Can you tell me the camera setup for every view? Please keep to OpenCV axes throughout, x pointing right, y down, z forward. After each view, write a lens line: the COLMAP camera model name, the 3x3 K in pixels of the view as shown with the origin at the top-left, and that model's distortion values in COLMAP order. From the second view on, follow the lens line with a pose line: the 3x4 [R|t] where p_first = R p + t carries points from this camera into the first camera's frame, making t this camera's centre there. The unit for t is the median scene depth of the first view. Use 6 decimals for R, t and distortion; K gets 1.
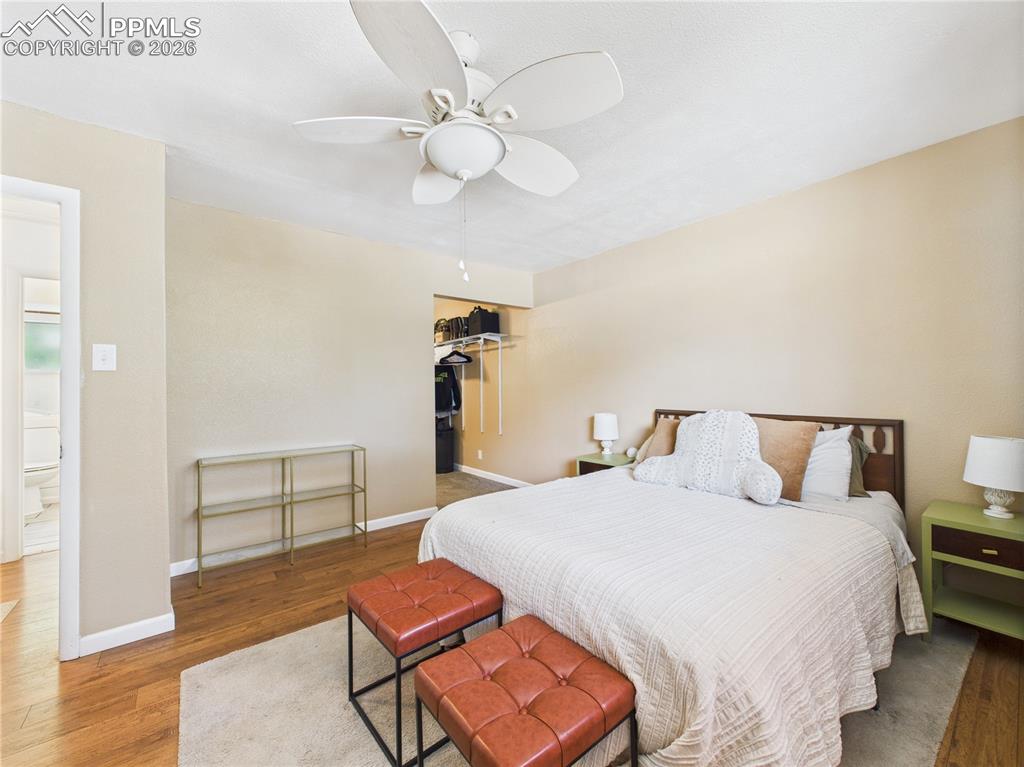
lens RADIAL K [[411.0, 0, 512.0], [0, 411.0, 383.5], [0, 0, 1]] dist [-0.000747, -0.000143]
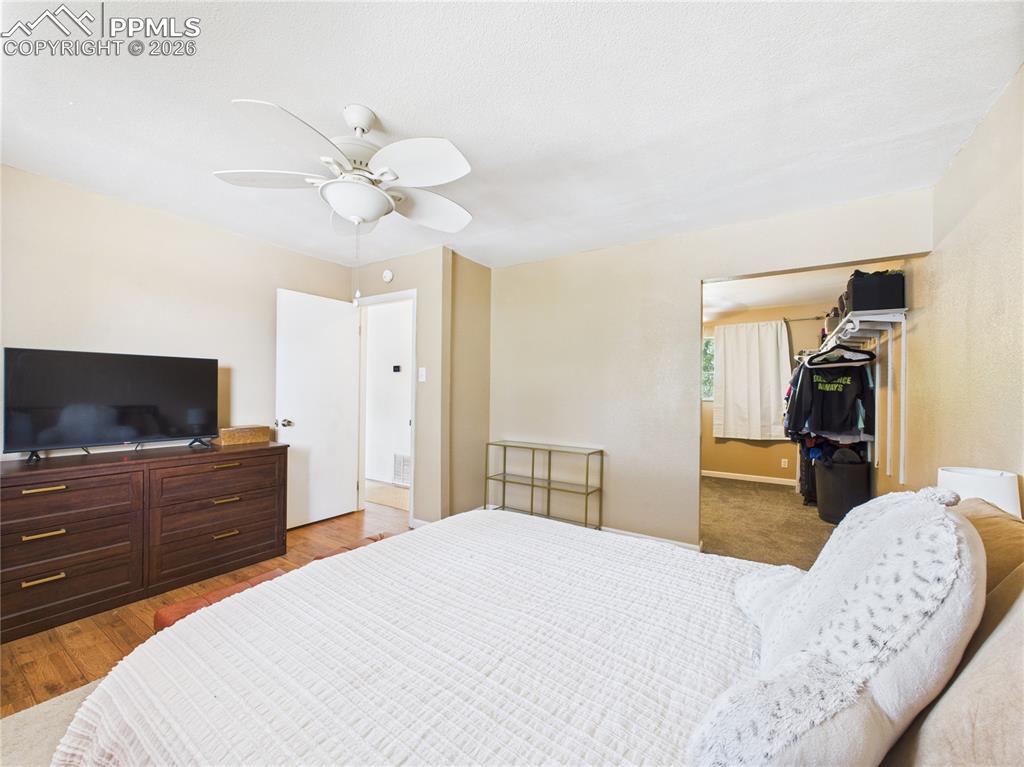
lens RADIAL K [[409.8, 0, 512.5], [0, 409.8, 391.2], [0, 0, 1]] dist [-0.001084, -0.000170]
pose [[0.317540, 0.011392, -0.948177, 0.341585], [-0.011790, 0.999898, 0.008065, -0.002770], [0.948172, 0.008618, 0.317641, 0.300185]]
